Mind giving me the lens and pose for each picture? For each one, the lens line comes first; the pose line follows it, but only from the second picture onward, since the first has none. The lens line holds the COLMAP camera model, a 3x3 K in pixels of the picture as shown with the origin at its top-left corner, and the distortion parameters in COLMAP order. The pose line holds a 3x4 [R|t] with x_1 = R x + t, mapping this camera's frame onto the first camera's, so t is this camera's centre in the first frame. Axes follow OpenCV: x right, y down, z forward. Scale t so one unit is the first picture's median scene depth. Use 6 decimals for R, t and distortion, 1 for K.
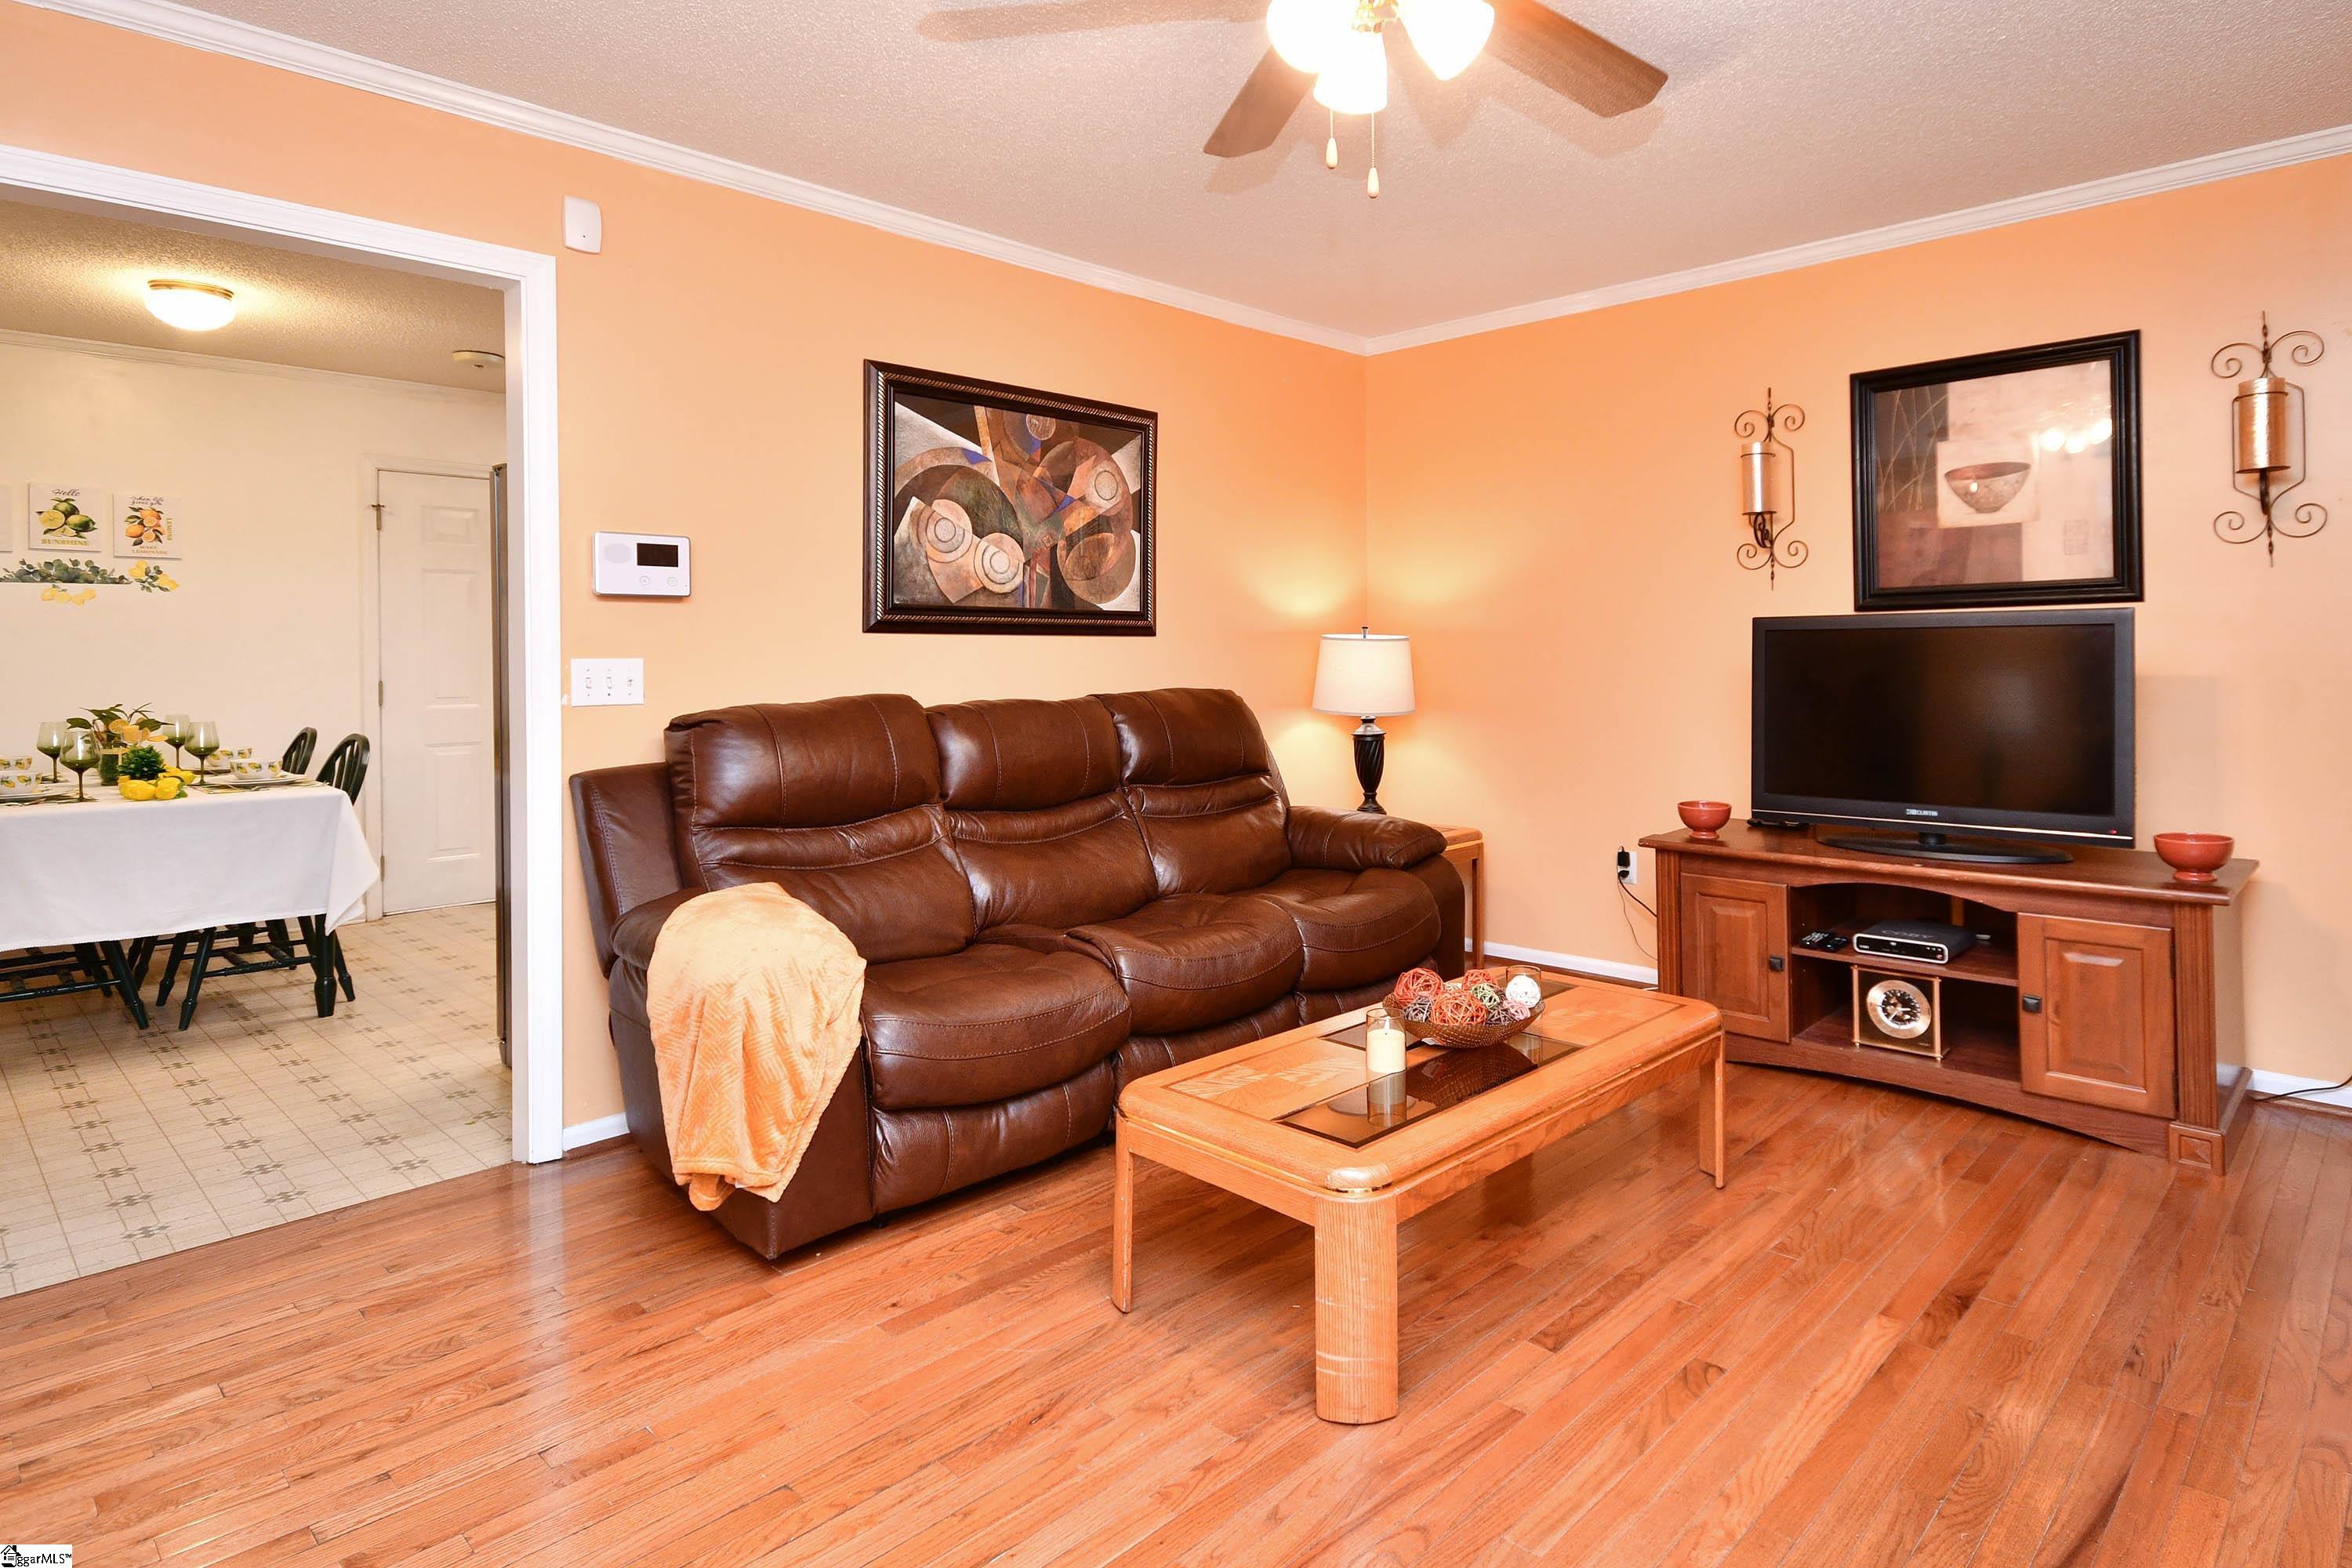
lens RADIAL K [[1278.8, 0, 1393.5], [0, 1278.8, 698.3], [0, 0, 1]] dist [0.002155, -0.001618]
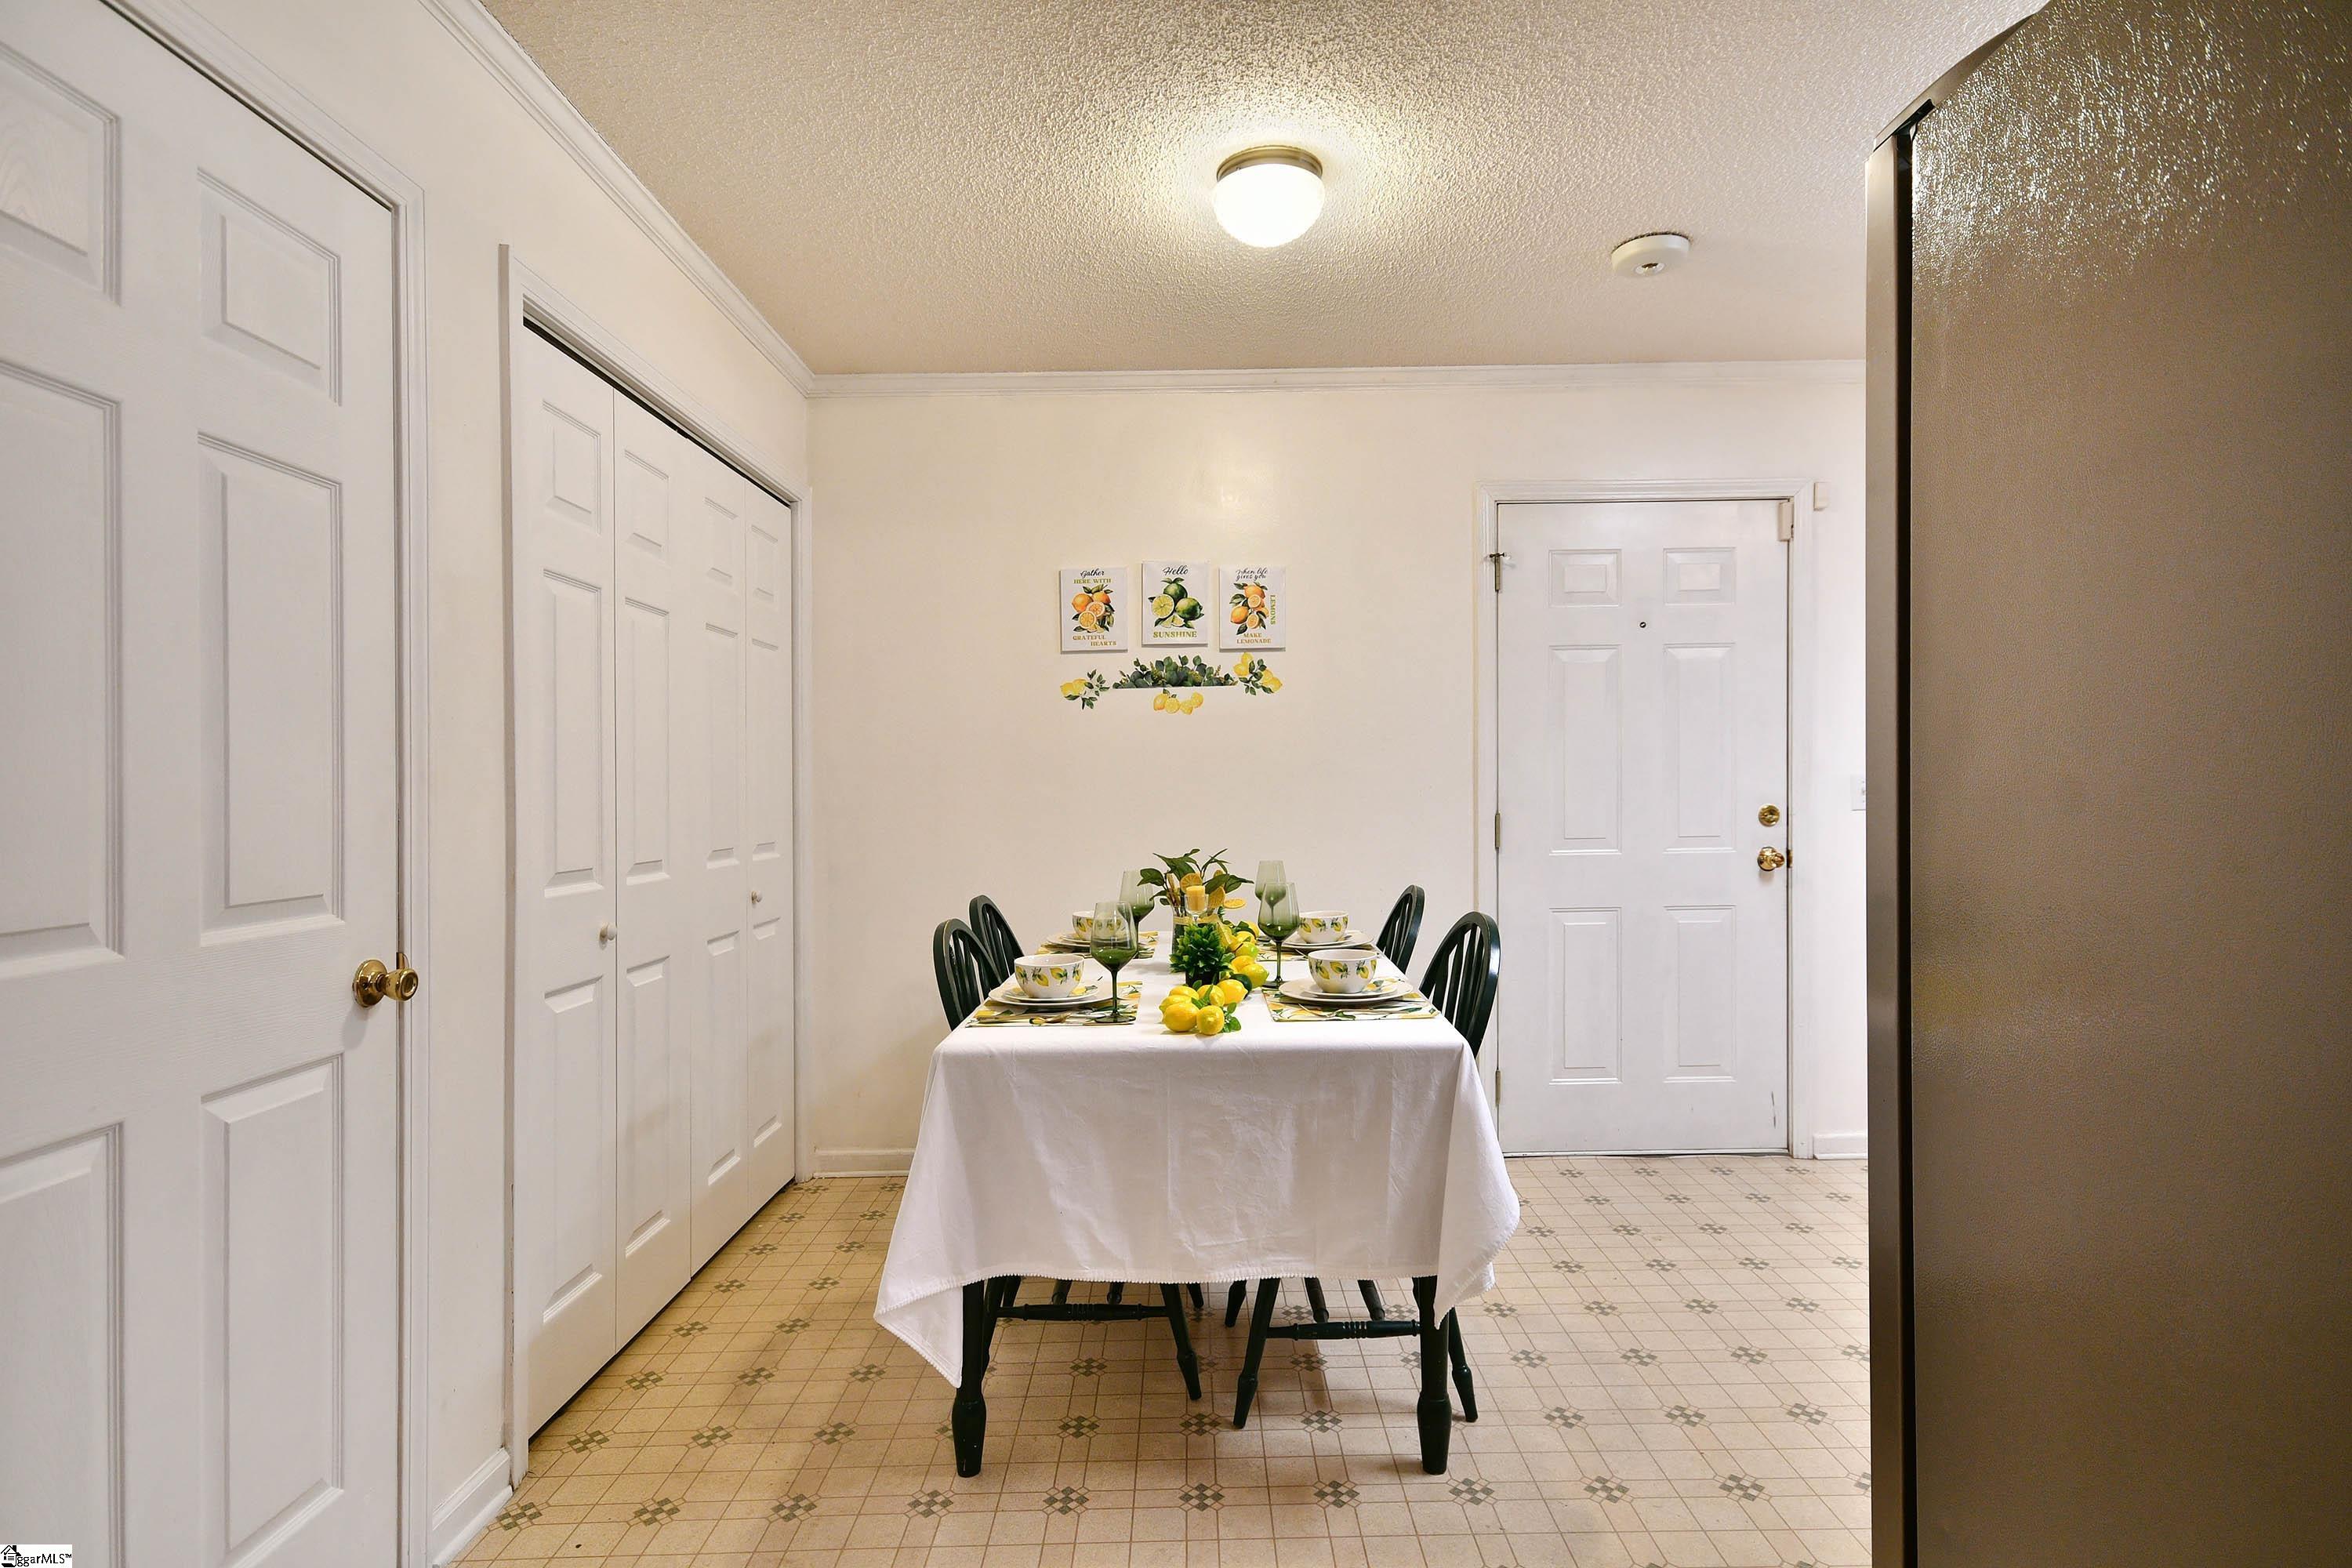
lens RADIAL K [[1220.0, 0, 1176.0], [0, 1220.0, 784.0], [0, 0, 1]] dist [0.000087, -0.000155]
pose [[0.620480, -0.010177, -0.784156, -0.453665], [-0.011140, 0.999701, -0.021789, -0.014395], [0.784143, 0.022255, 0.620181, 0.539862]]
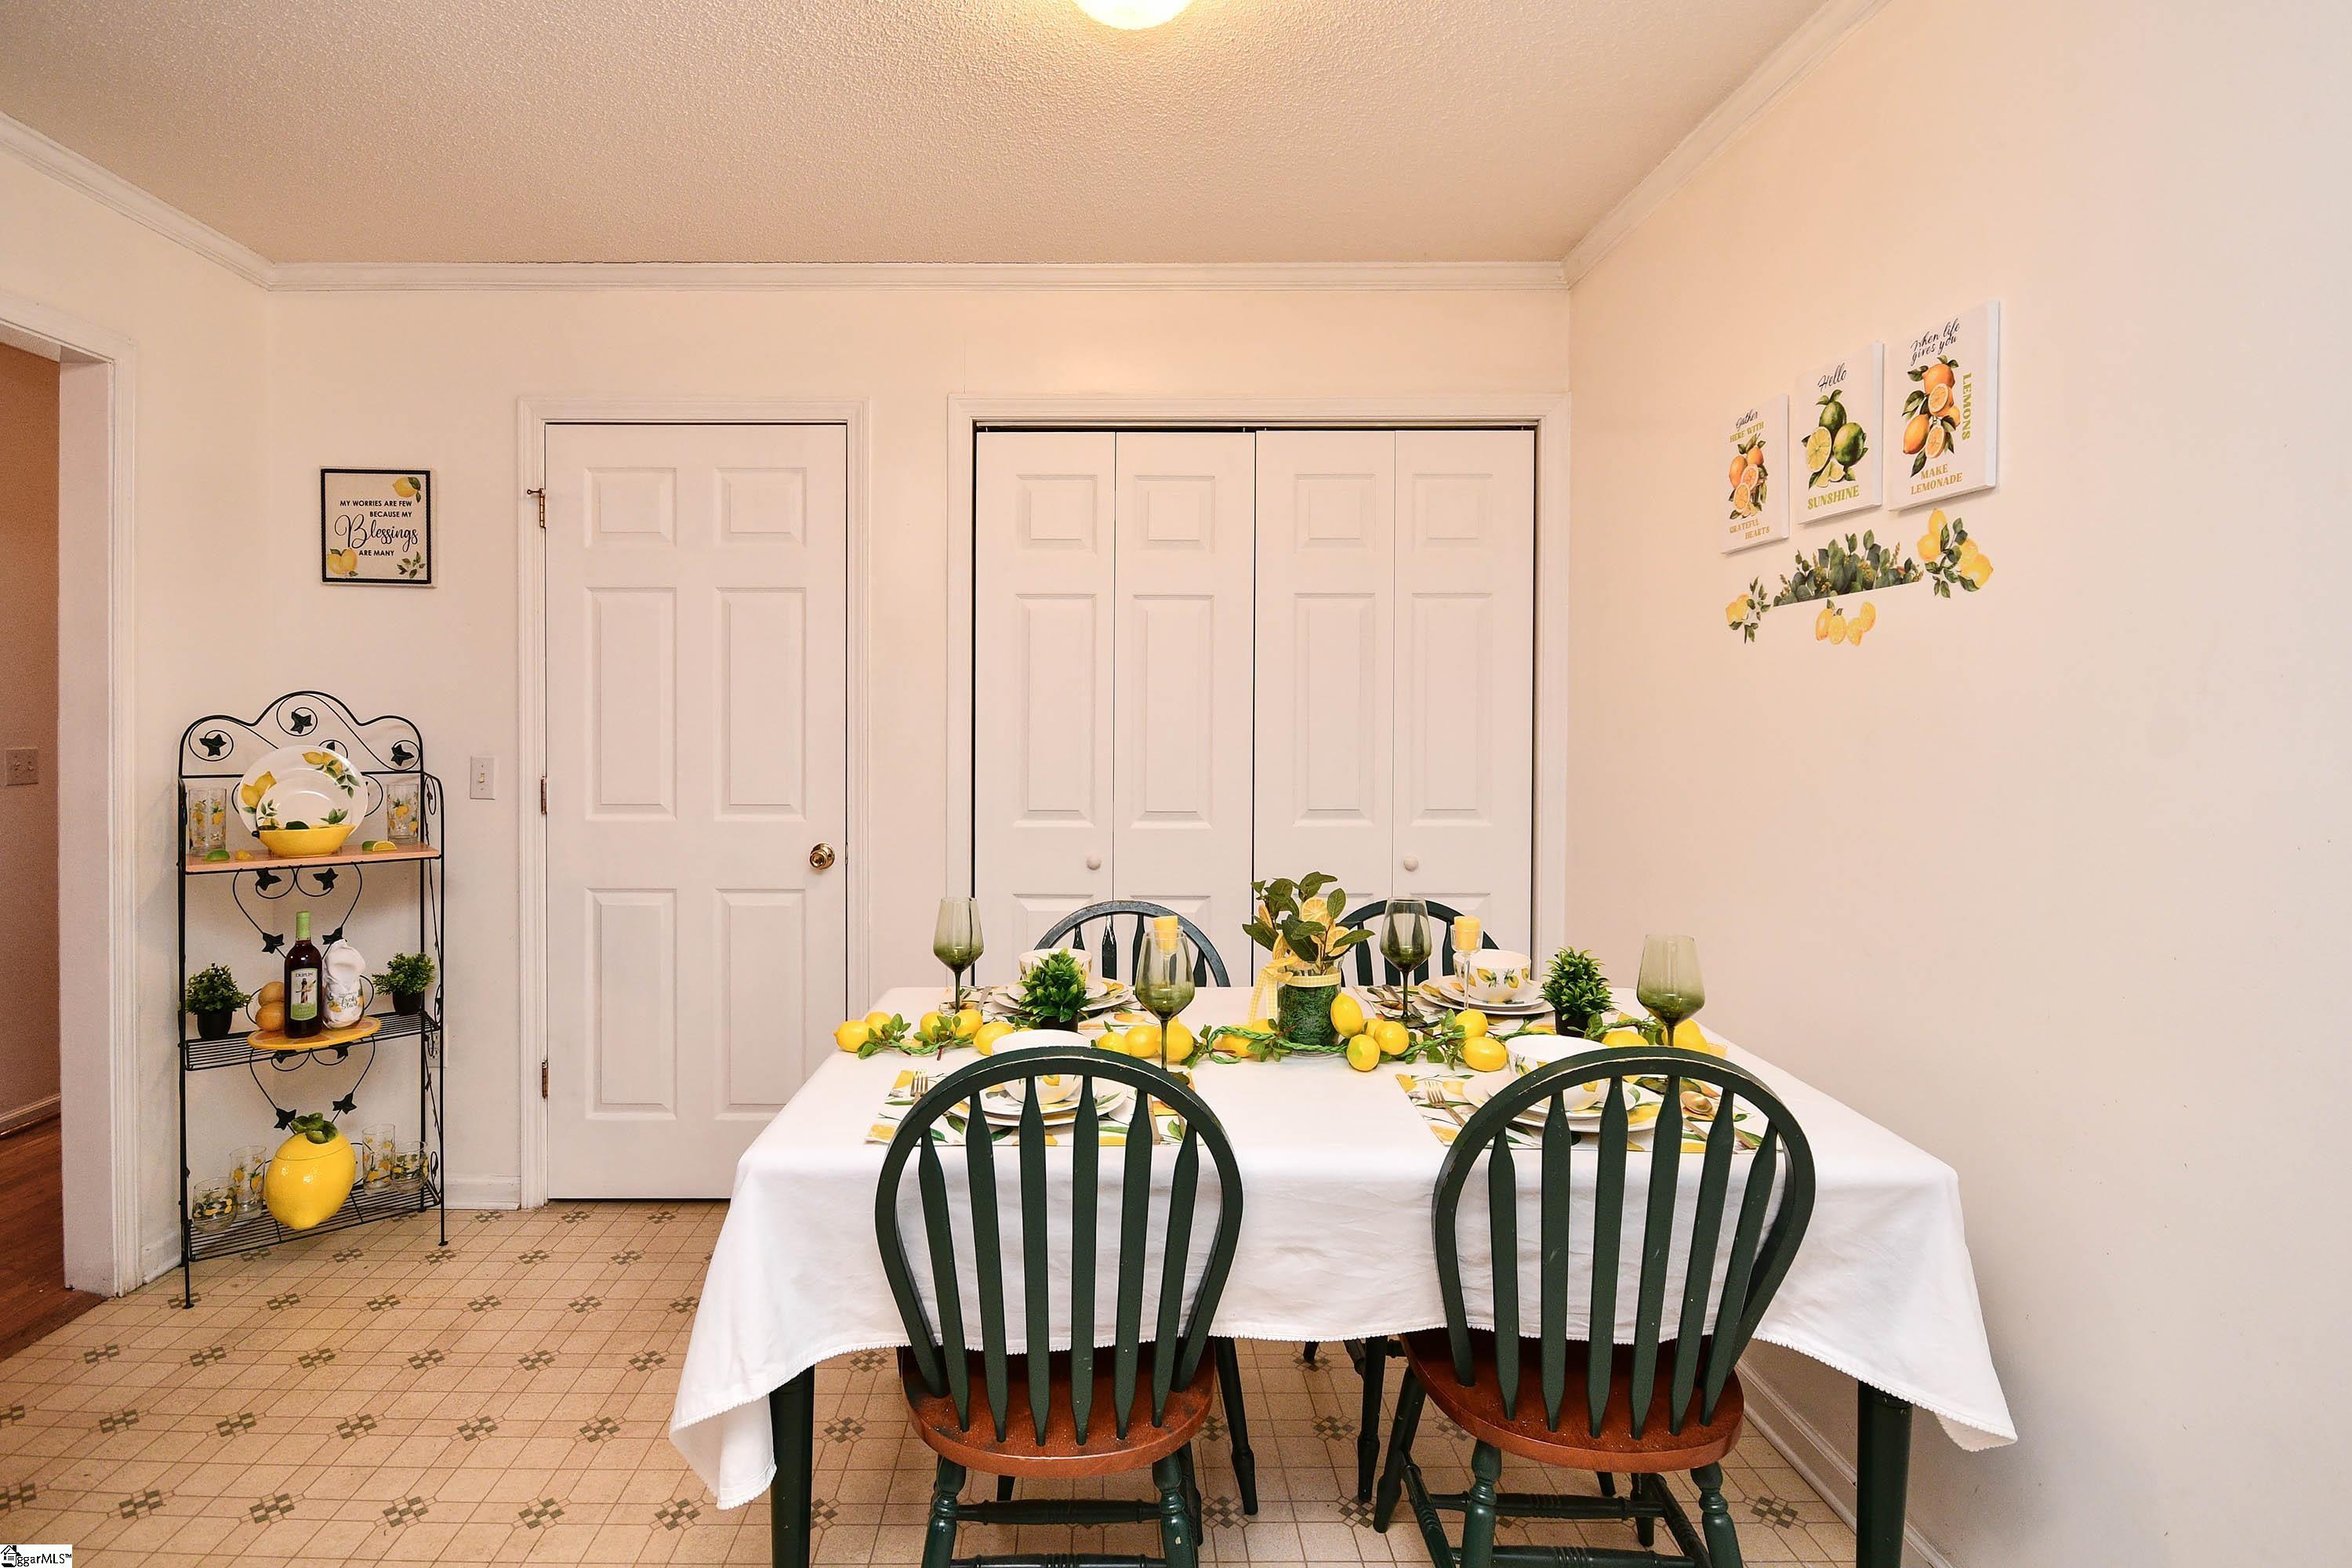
lens RADIAL K [[1264.3, 0, 1178.3], [0, 1264.3, 701.7], [0, 0, 1]] dist [0.001124, 0.000216]
pose [[-0.798248, 0.000848, -0.602329, -0.615556], [-0.016614, 0.999588, 0.023425, -0.061013], [0.602100, 0.028706, -0.797904, 1.202405]]
